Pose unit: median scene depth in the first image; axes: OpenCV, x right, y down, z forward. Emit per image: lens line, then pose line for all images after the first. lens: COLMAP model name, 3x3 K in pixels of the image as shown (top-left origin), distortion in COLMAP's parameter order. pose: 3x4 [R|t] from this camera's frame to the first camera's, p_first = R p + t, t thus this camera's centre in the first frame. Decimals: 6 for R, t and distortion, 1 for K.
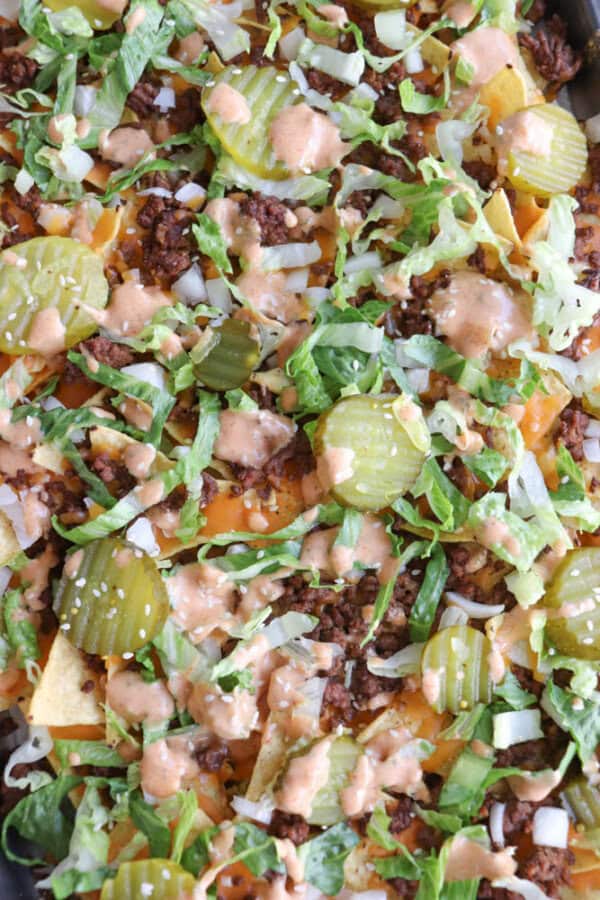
lens RADIAL K [[1103.6, 0, 300.0], [0, 1103.6, 450.0], [0, 0, 1]] dist [-0.014832, -0.019534]
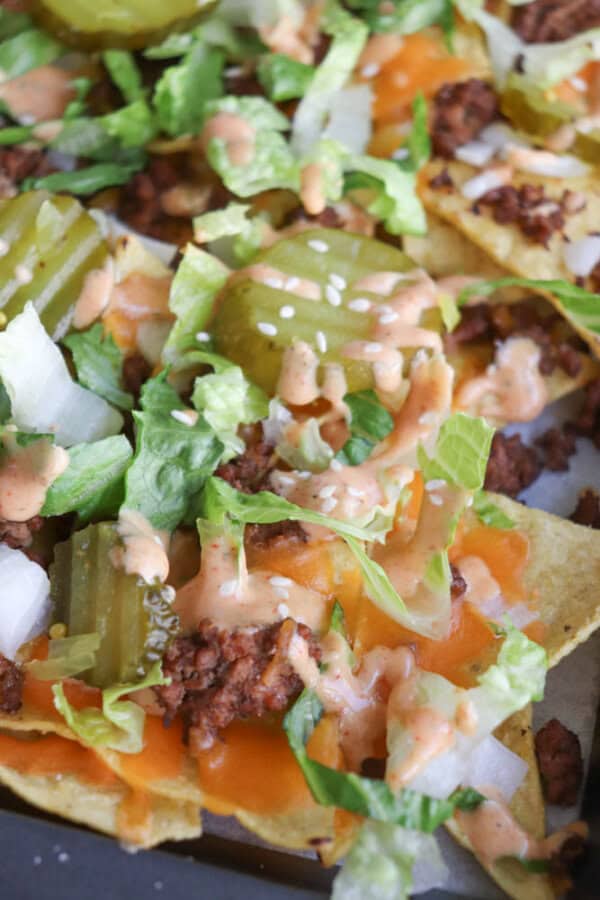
lens RADIAL K [[1781.1, 0, 300.0], [0, 1781.1, 450.0], [0, 0, 1]] dist [0.201239, 0.036551]
pose [[0.864440, 0.421211, -0.274454, 0.502151], [-0.499119, 0.784423, -0.368185, 0.492323], [0.060204, 0.455259, 0.888321, 0.272692]]
